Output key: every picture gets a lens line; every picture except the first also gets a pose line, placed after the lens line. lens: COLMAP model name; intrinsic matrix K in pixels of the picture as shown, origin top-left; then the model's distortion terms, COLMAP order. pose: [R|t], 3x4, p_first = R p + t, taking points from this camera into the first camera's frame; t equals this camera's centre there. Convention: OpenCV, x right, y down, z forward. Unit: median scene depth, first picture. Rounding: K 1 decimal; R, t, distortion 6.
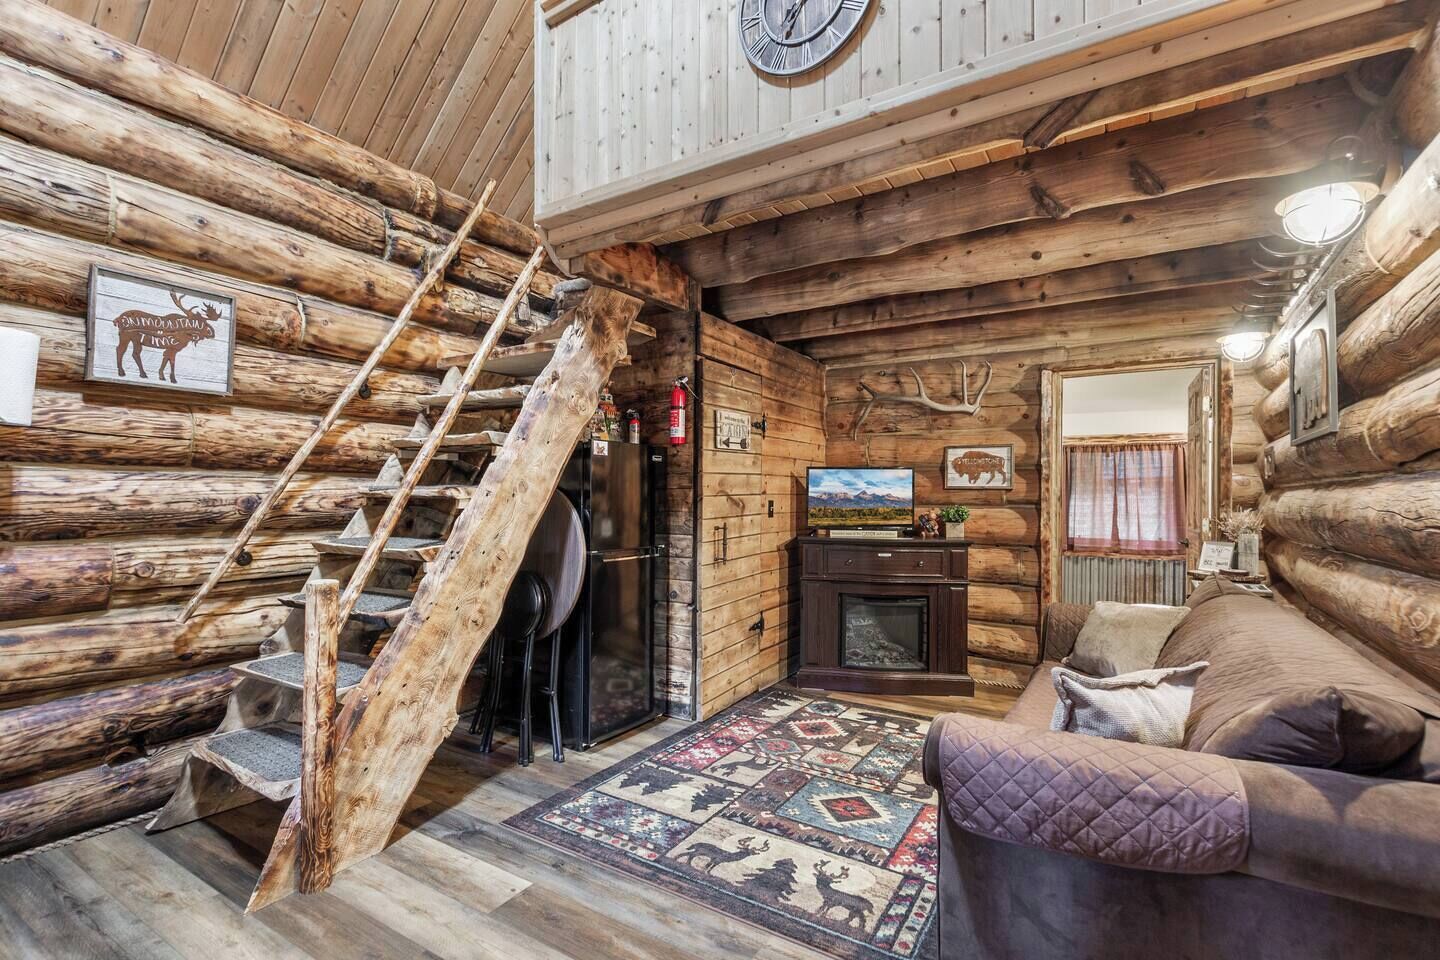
lens RADIAL K [[658.3, 0, 723.1], [0, 658.3, 484.2], [0, 0, 1]] dist [0.002924, 0.000157]
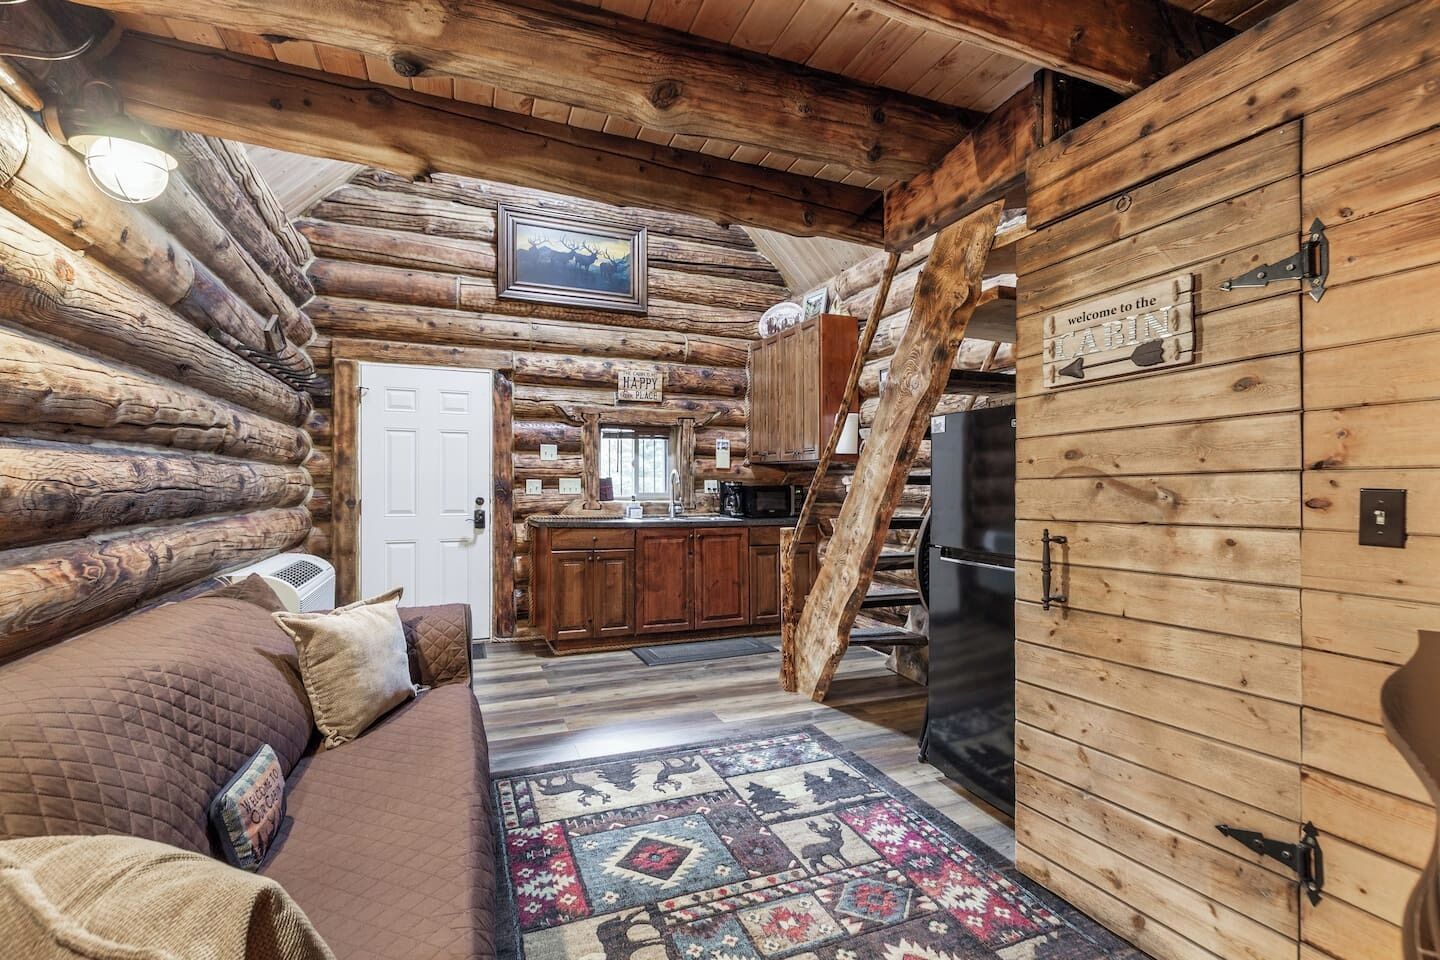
lens RADIAL K [[658.3, 0, 725.1], [0, 658.3, 484.1], [0, 0, 1]] dist [0.002924, 0.000157]
pose [[-0.588146, -0.013425, -0.808644, 0.774144], [0.002365, 0.999829, -0.018319, 0.043194], [0.808752, -0.012687, -0.588013, 1.491007]]
